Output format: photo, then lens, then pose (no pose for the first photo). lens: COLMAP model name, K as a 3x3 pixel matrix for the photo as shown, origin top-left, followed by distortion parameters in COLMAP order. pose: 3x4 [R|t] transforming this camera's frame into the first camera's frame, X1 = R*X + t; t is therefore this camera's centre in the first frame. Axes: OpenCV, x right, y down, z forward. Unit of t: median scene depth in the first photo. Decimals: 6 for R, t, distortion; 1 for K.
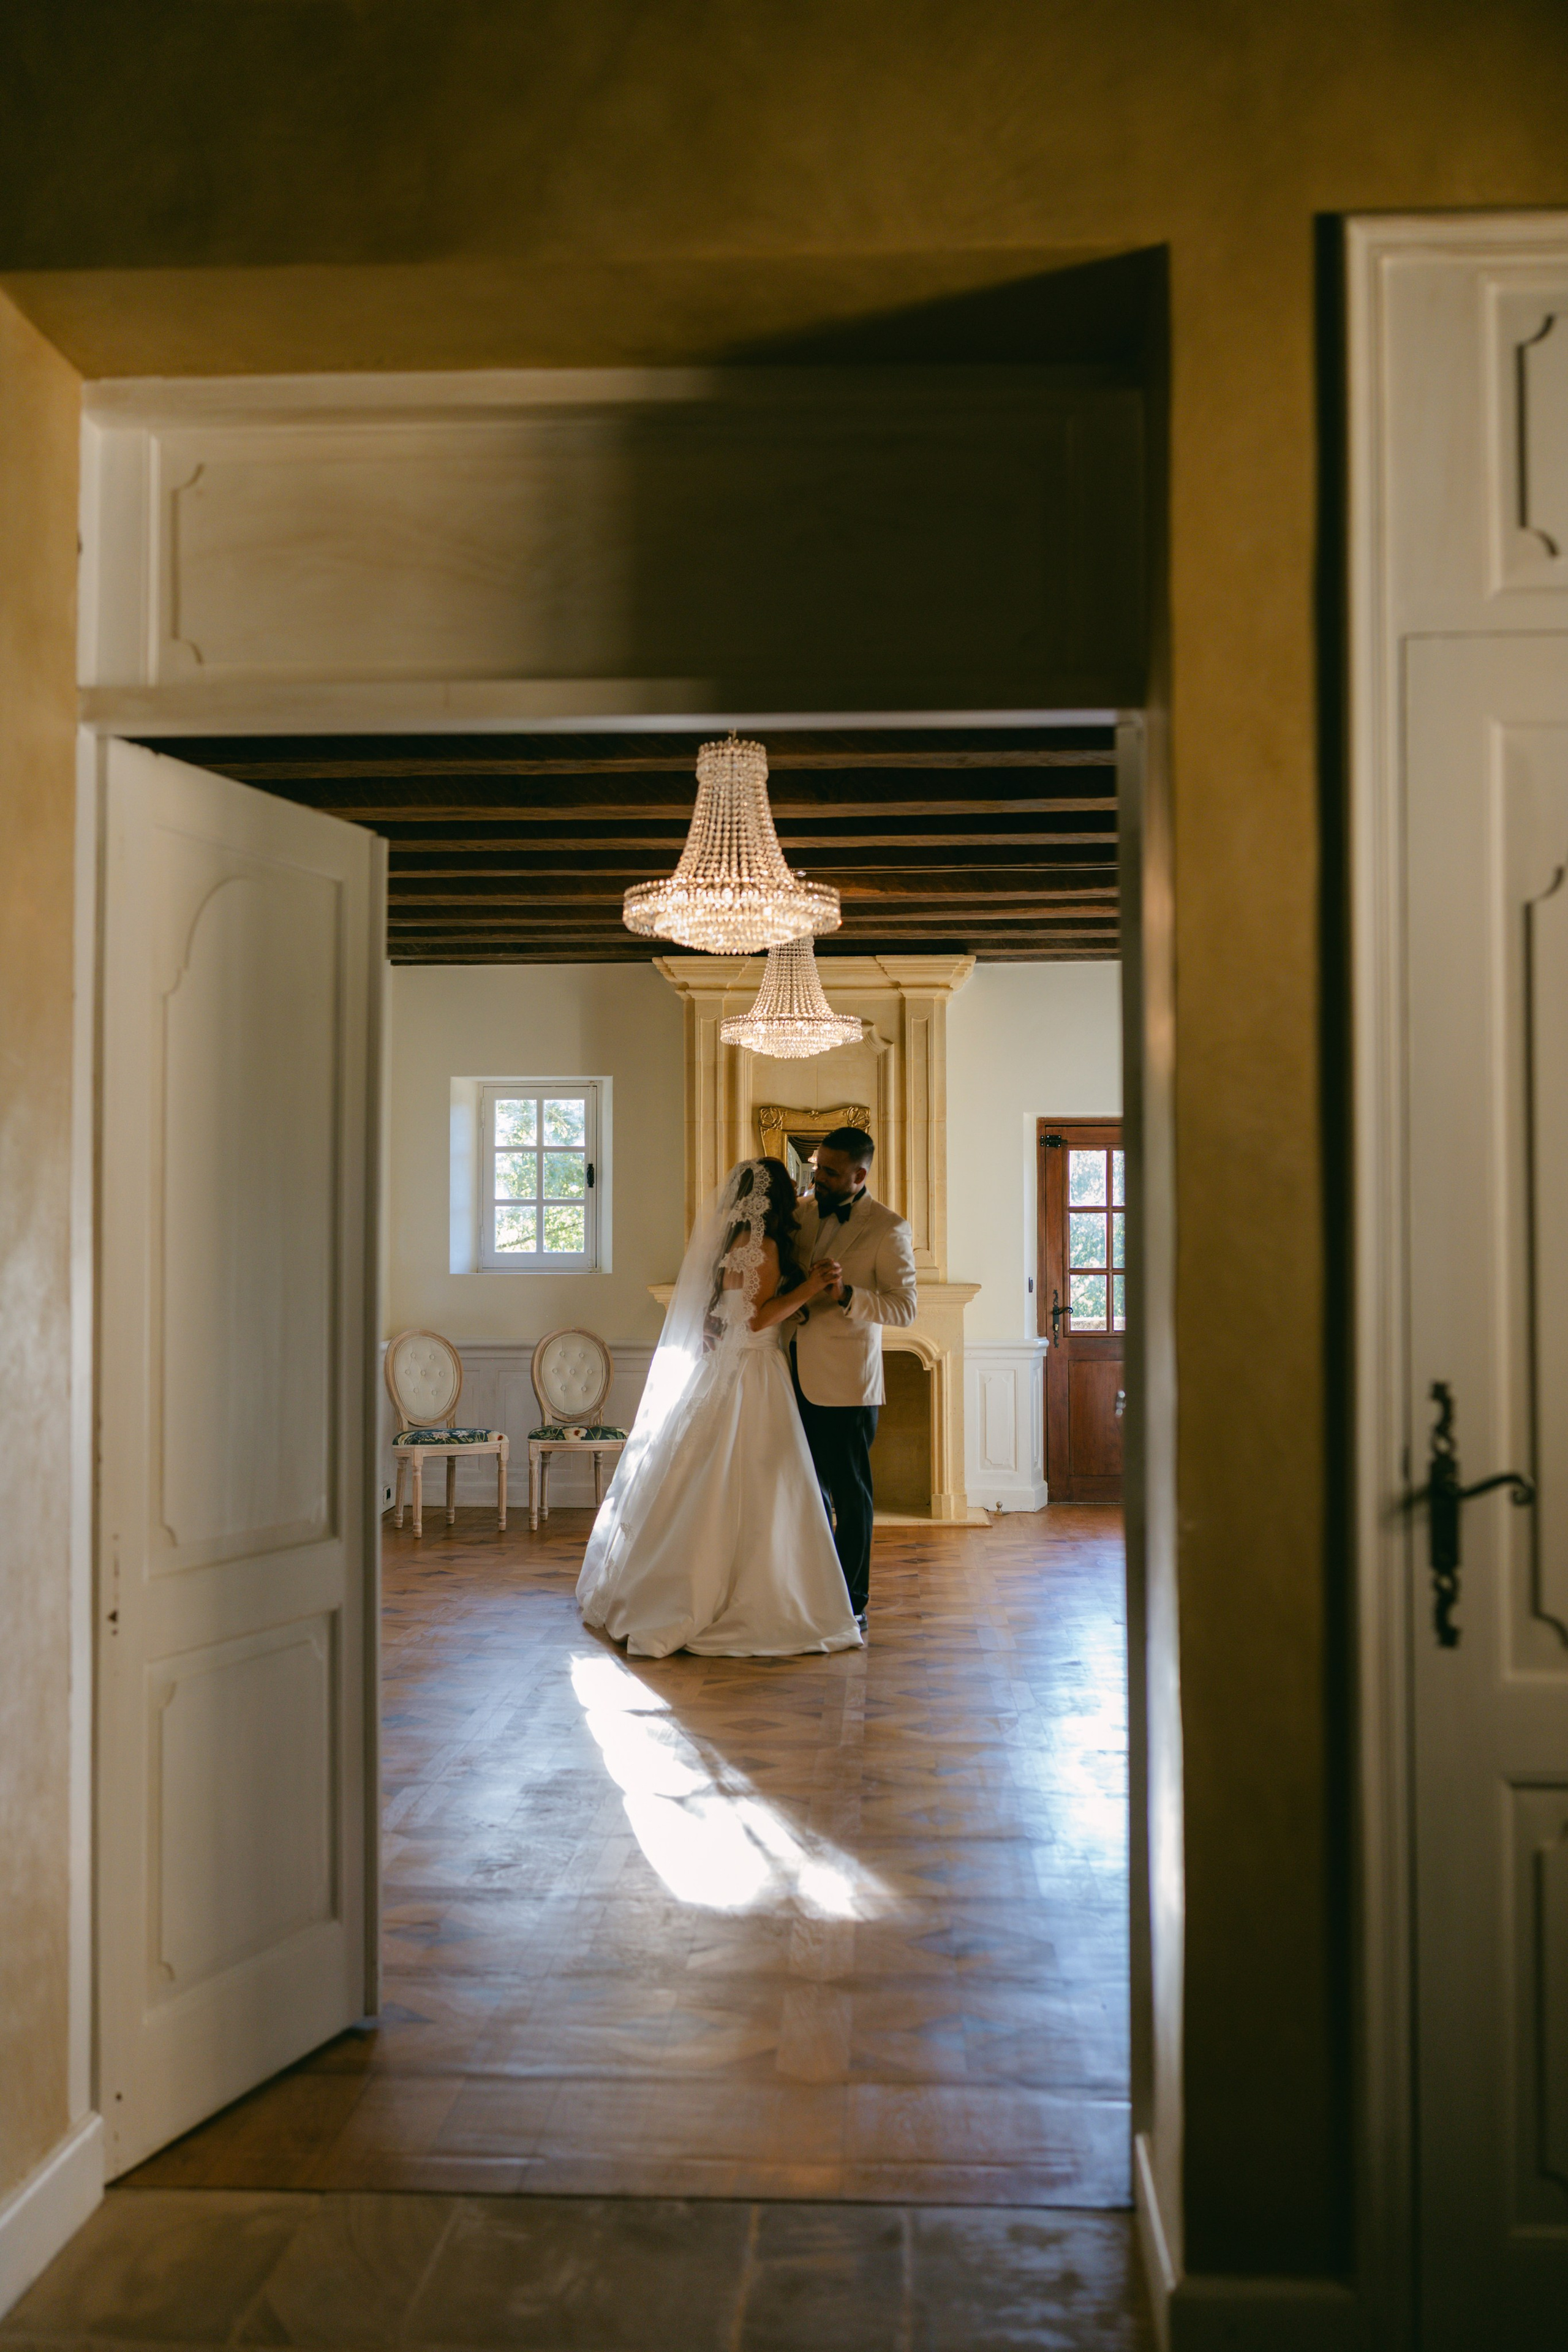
lens RADIAL K [[2209.1, 0, 778.9], [0, 2209.1, 1184.3], [0, 0, 1]] dist [0.003385, 0.000000]
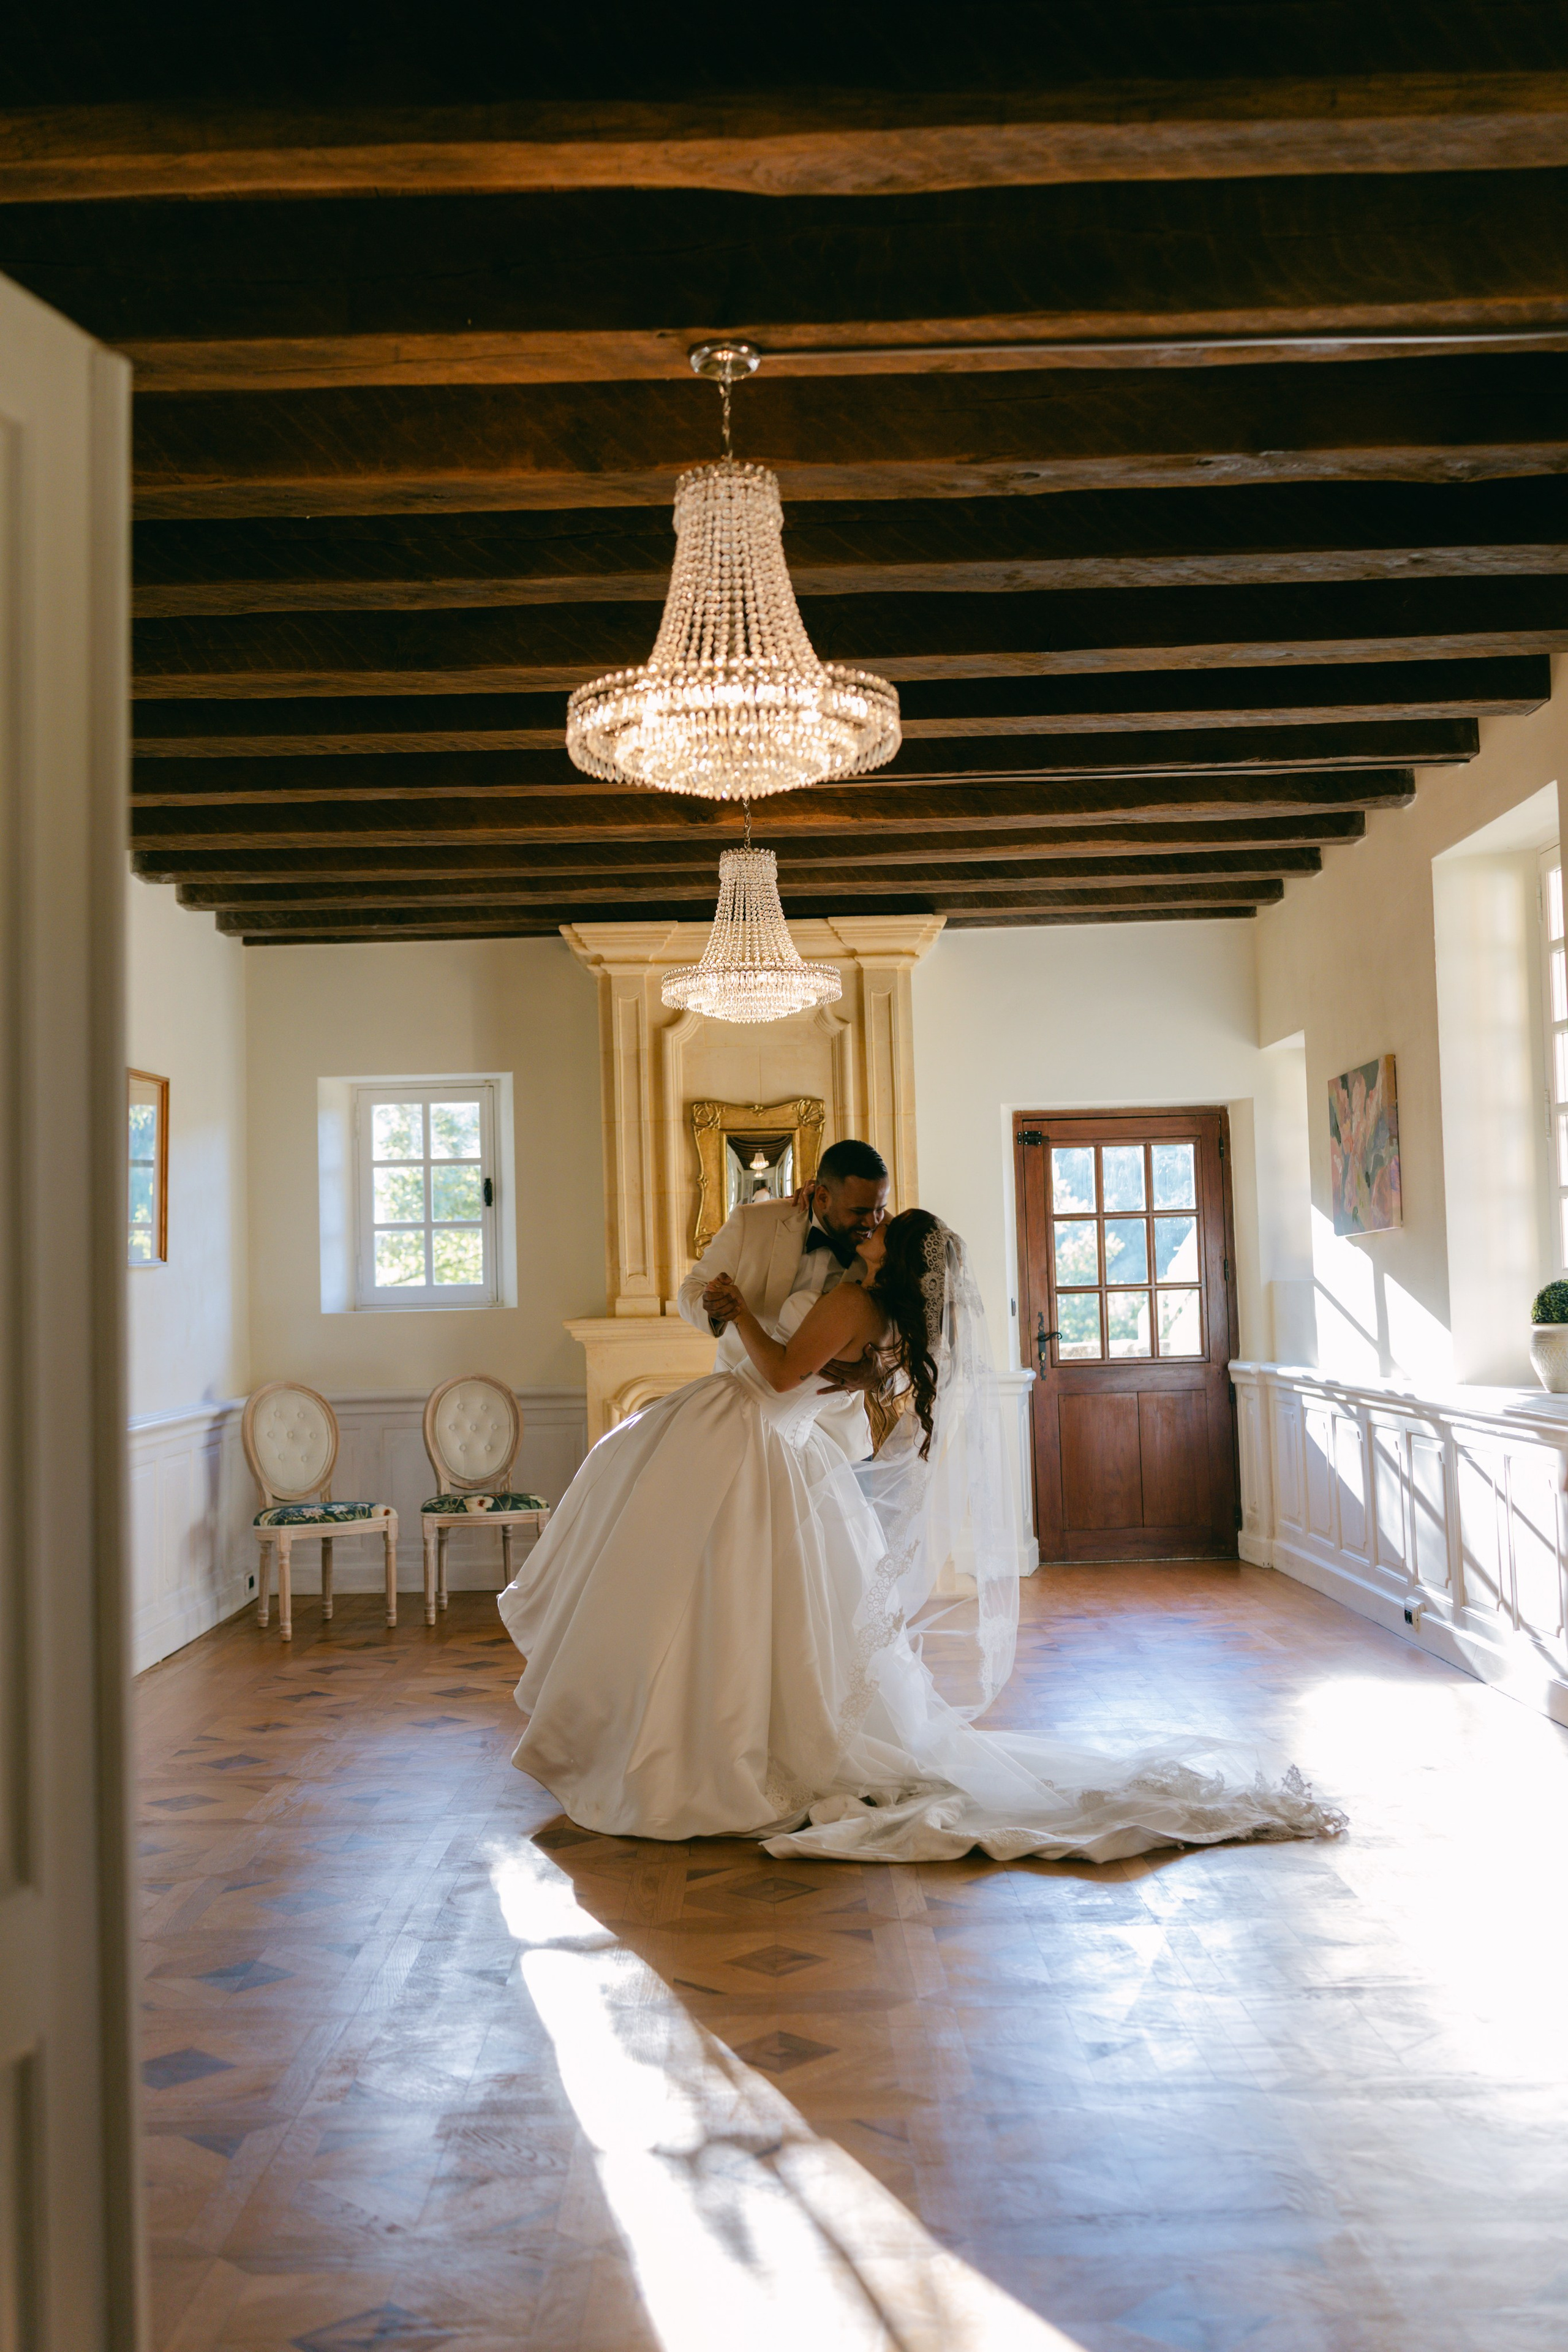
lens RADIAL K [[2209.1, 0, 787.6], [0, 2209.1, 1162.7], [0, 0, 1]] dist [0.003385, 0.000000]
pose [[0.998035, -0.023951, 0.057899, -0.021807], [0.025392, 0.999383, -0.024278, 0.009044], [-0.057281, 0.025700, 0.998027, 0.167742]]
